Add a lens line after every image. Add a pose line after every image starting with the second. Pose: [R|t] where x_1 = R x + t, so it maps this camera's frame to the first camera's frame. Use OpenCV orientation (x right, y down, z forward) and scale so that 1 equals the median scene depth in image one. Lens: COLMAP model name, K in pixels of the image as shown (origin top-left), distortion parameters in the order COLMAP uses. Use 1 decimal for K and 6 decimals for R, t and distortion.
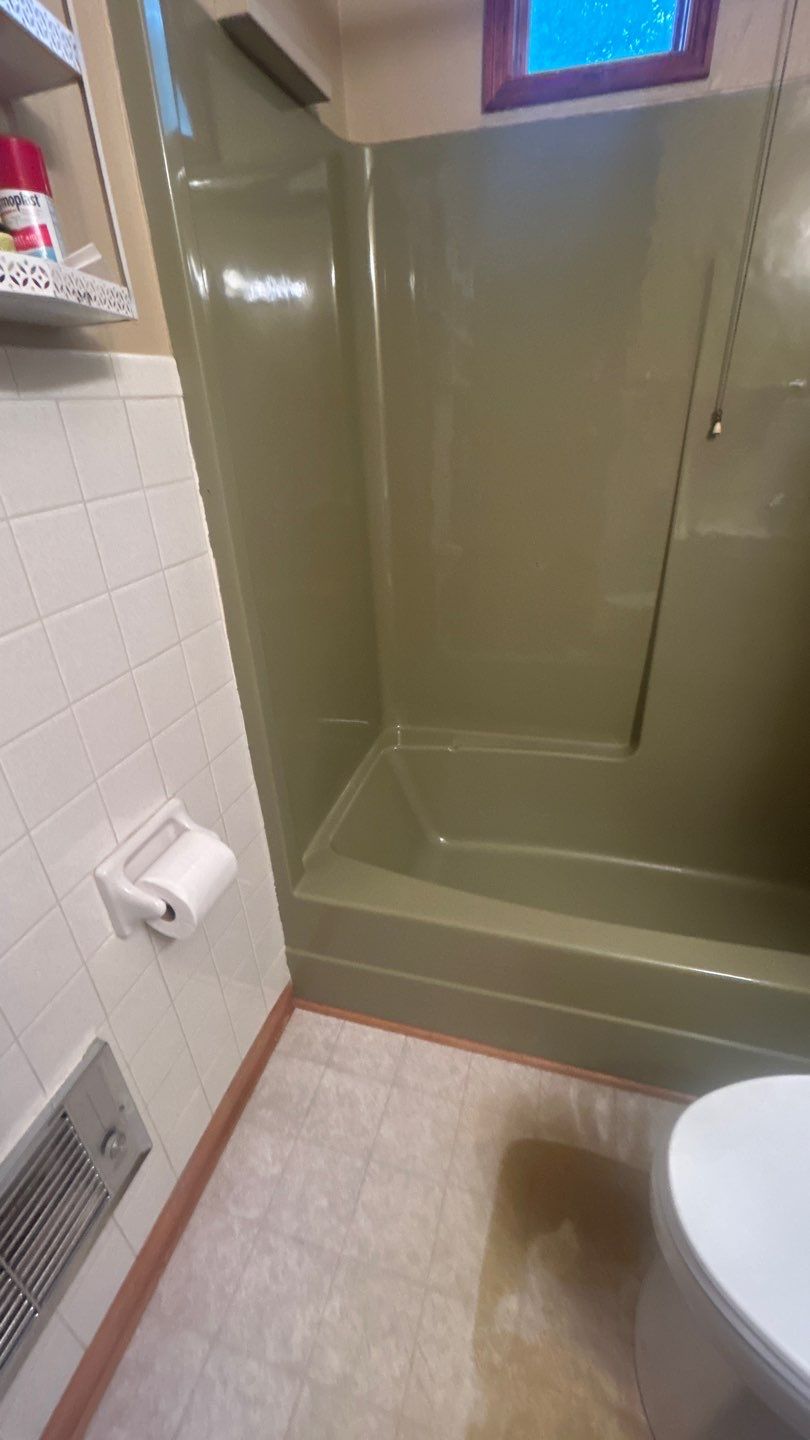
lens RADIAL K [[600.9, 0, 405.9], [0, 600.9, 719.1], [0, 0, 1]] dist [0.000604, 0.000034]
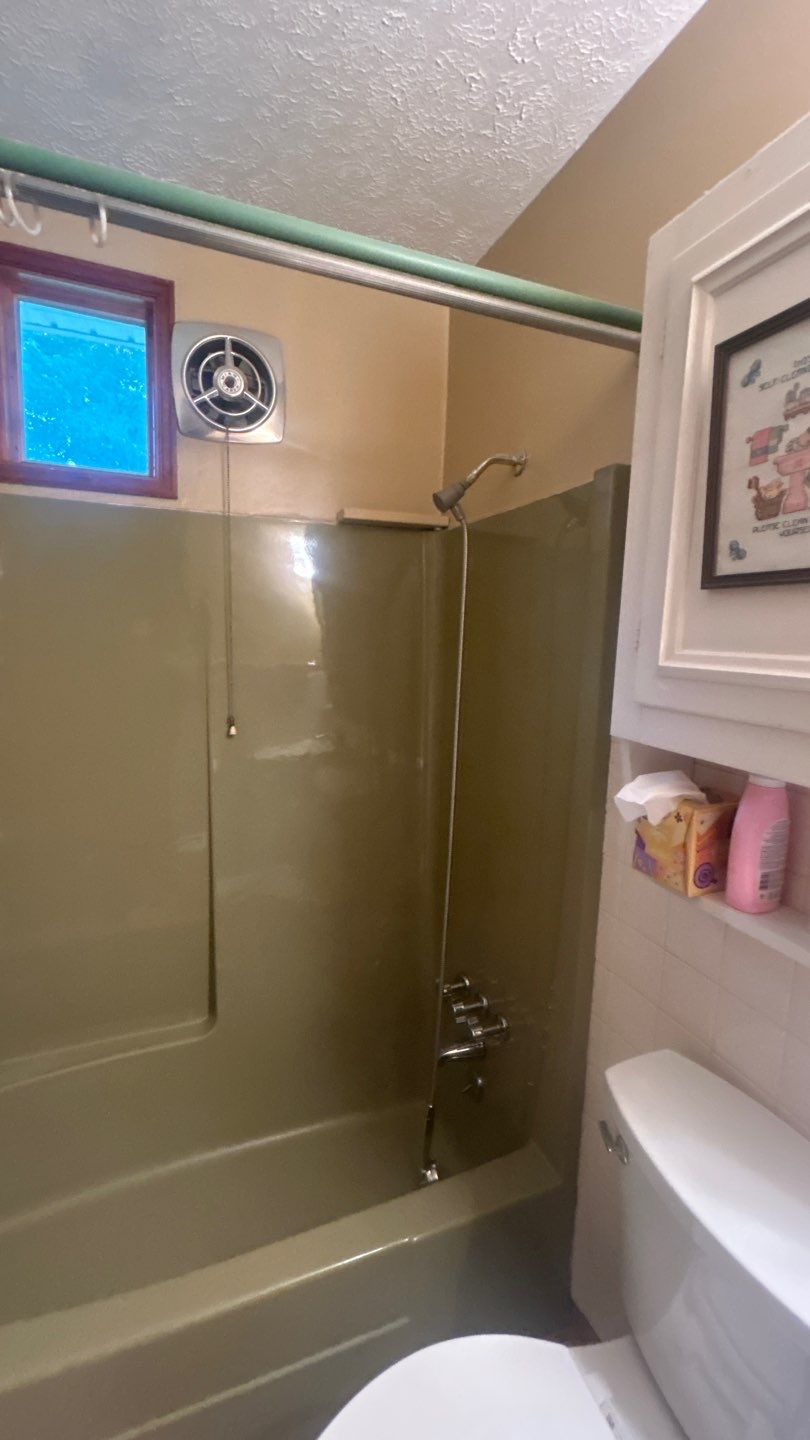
lens RADIAL K [[600.9, 0, 402.4], [0, 600.9, 719.7], [0, 0, 1]] dist [0.000604, 0.000034]
pose [[0.799368, -0.029869, 0.600099, 0.074830], [0.230569, 0.937547, -0.260467, -0.124716], [-0.554842, 0.346573, 0.756332, -0.127633]]
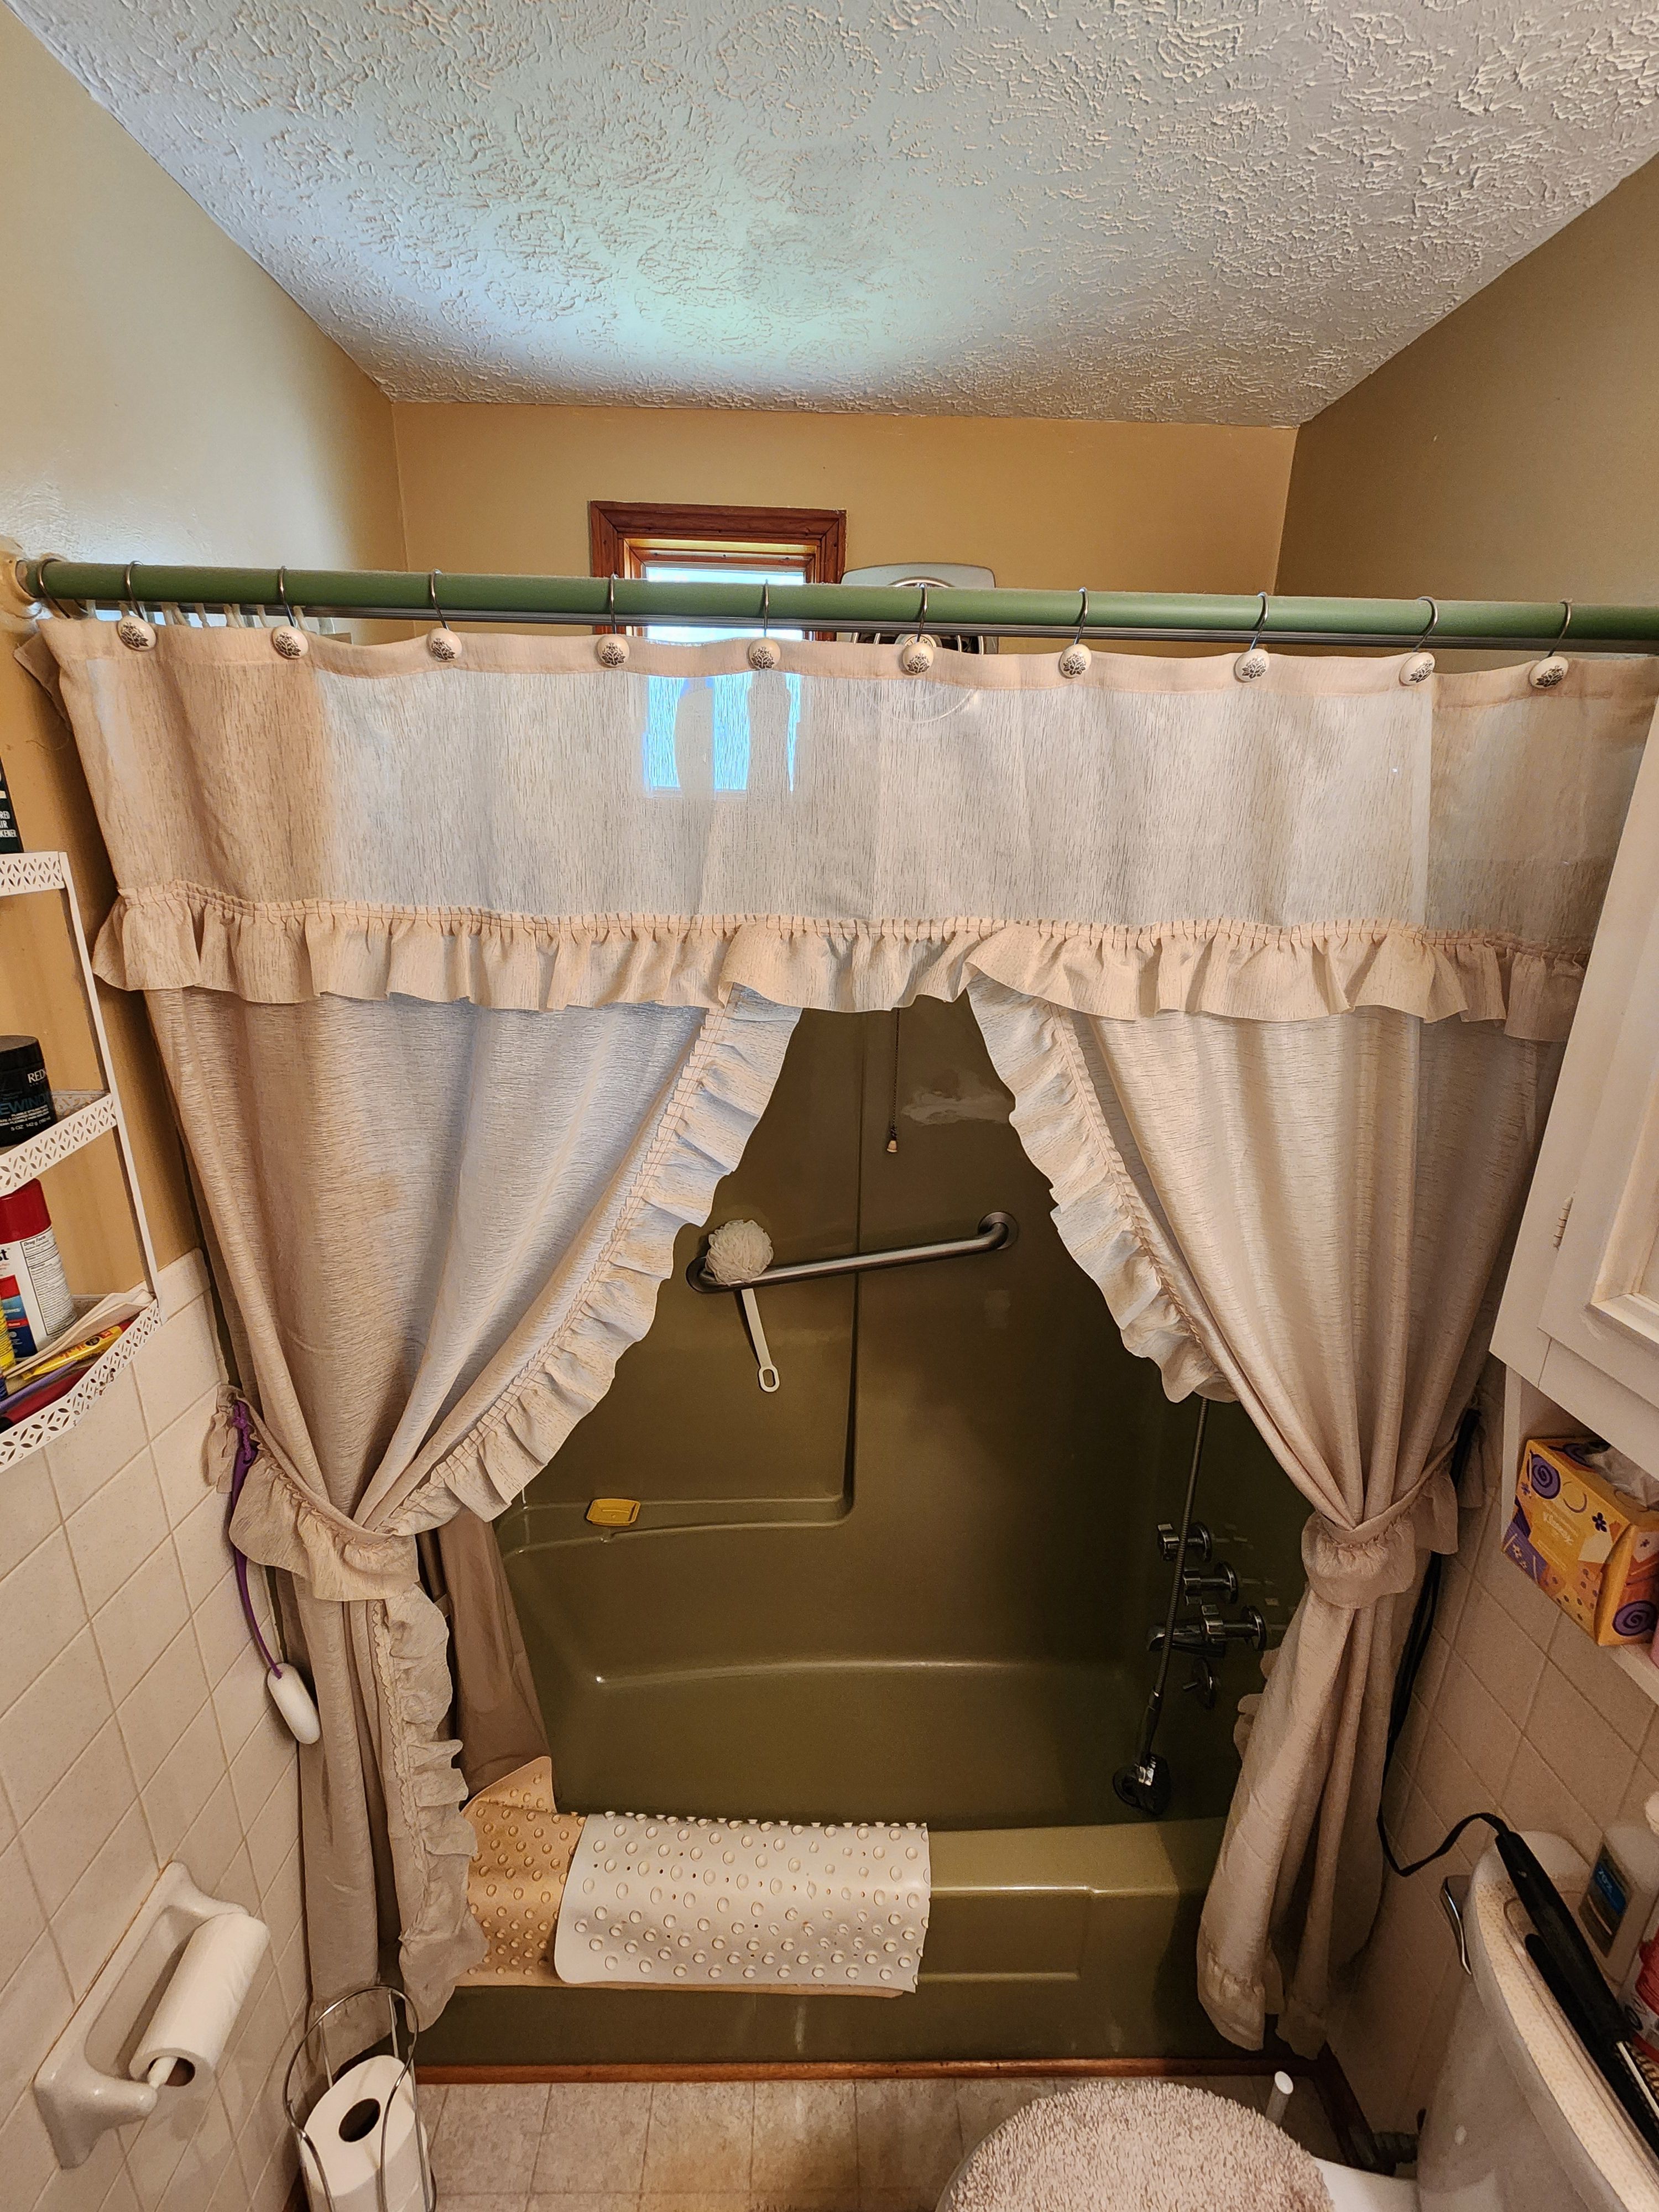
lens RADIAL K [[909.8, 0, 816.2], [0, 909.8, 1098.3], [0, 0, 1]] dist [0.000641, 0.001456]
pose [[0.954796, -0.034294, 0.295275, 0.023628], [0.092516, 0.978272, -0.185538, -0.356723], [-0.282497, 0.204469, 0.937224, -0.261306]]
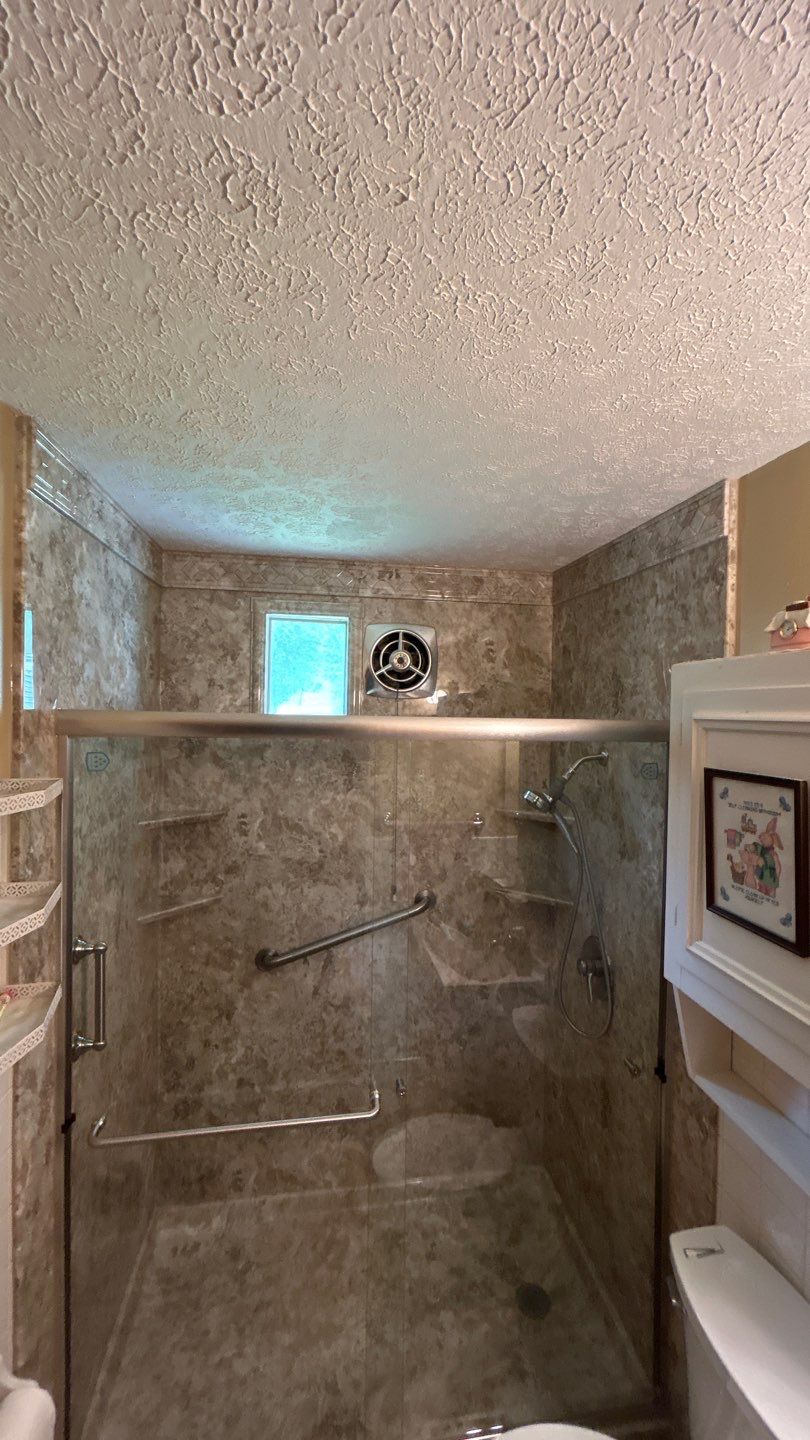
lens RADIAL K [[583.1, 0, 404.3], [0, 583.1, 717.0], [0, 0, 1]] dist [-0.005064, 0.002493]
pose [[0.910296, 0.047825, 0.411187, -0.151754], [0.147839, 0.890240, -0.430833, -0.280821], [-0.386659, 0.452975, 0.803311, -0.579159]]
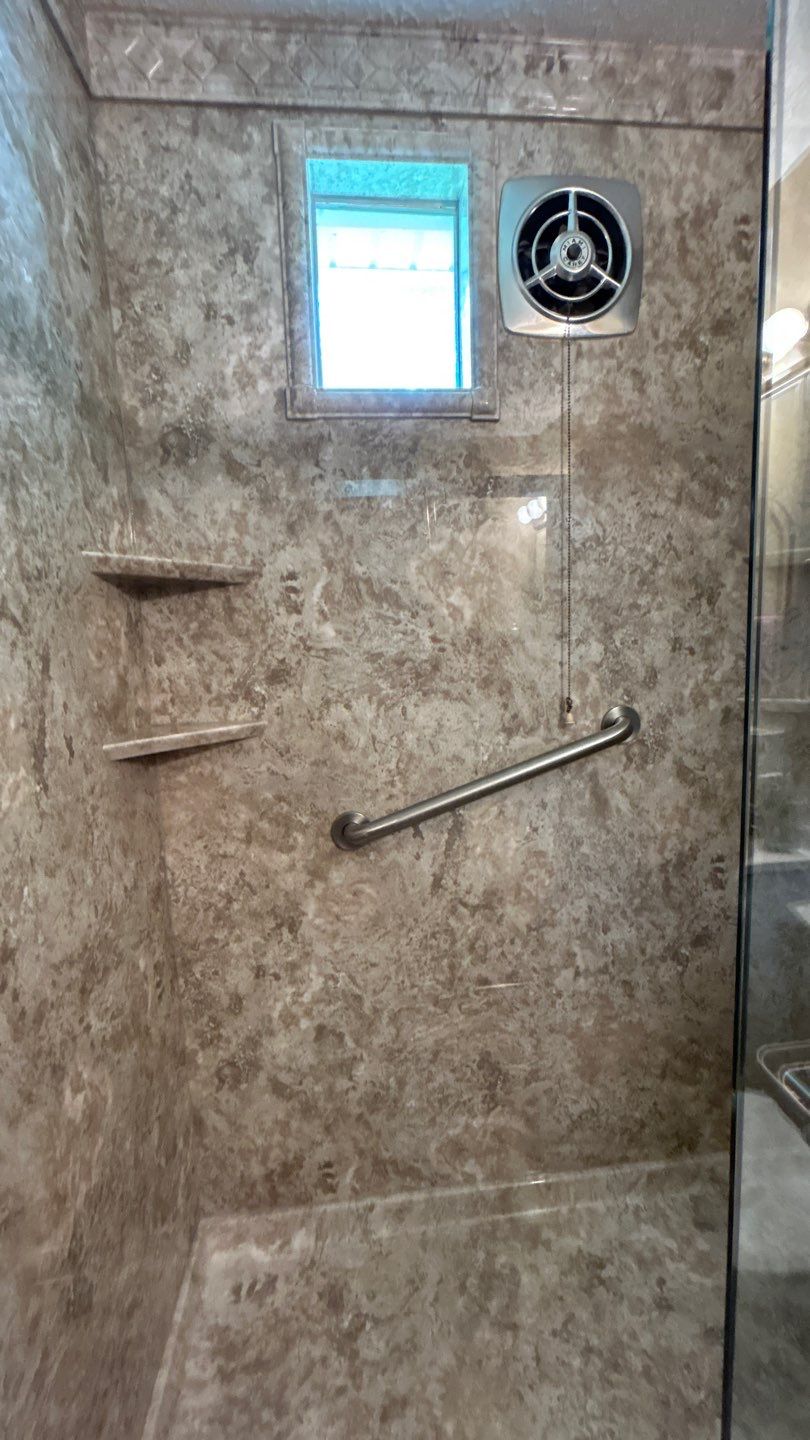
lens RADIAL K [[600.9, 0, 407.3], [0, 600.9, 719.3], [0, 0, 1]] dist [0.000604, 0.000034]
pose [[0.932628, -0.047235, 0.357733, -0.042701], [0.171749, 0.930002, -0.324961, -0.273738], [-0.317343, 0.364508, 0.875459, 0.317512]]
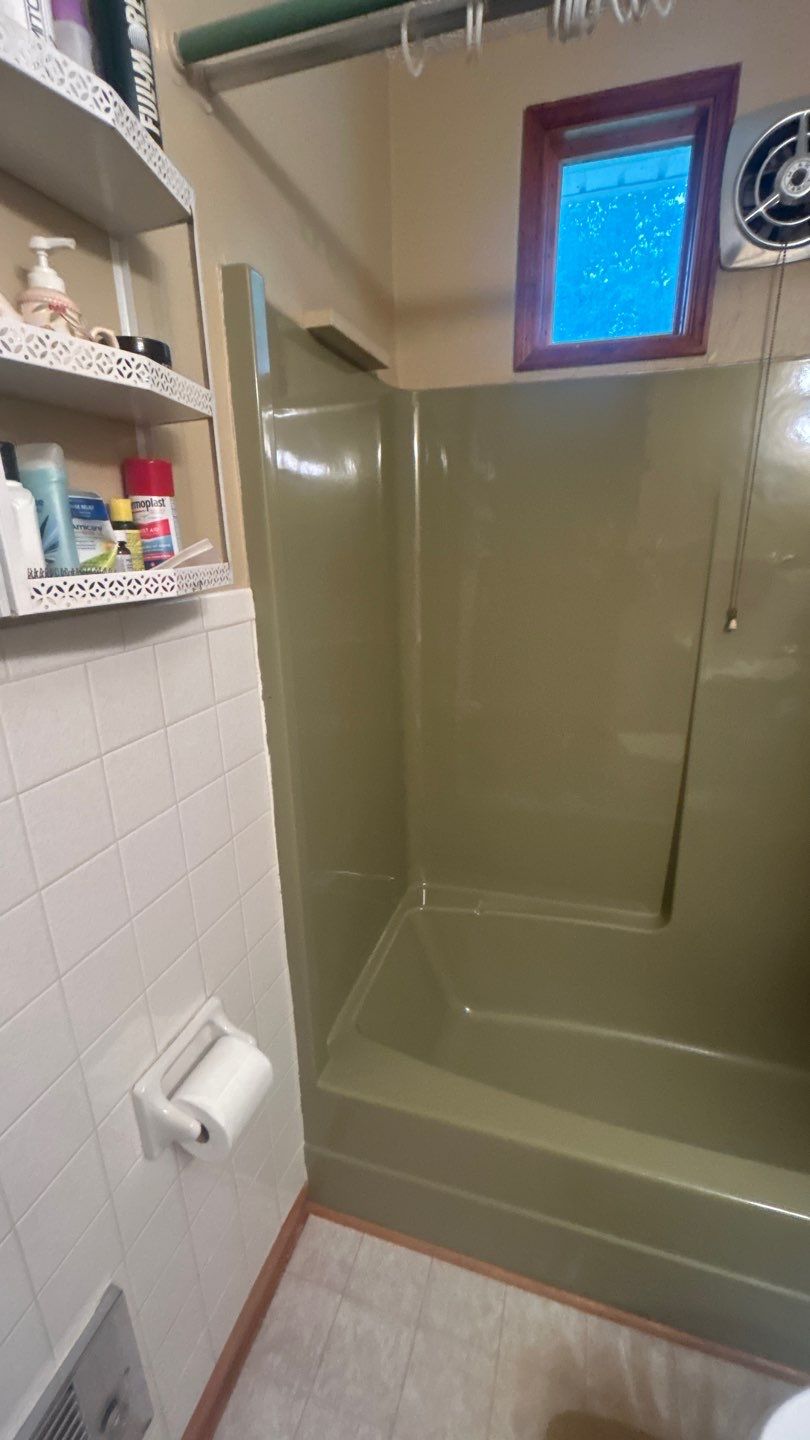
lens RADIAL K [[600.9, 0, 403.0], [0, 600.9, 717.6], [0, 0, 1]] dist [0.000604, 0.000034]
pose [[0.999422, 0.024647, -0.023409, -0.048230], [-0.028597, 0.981937, -0.187033, -0.114432], [0.018376, 0.187594, 0.982075, -0.042223]]
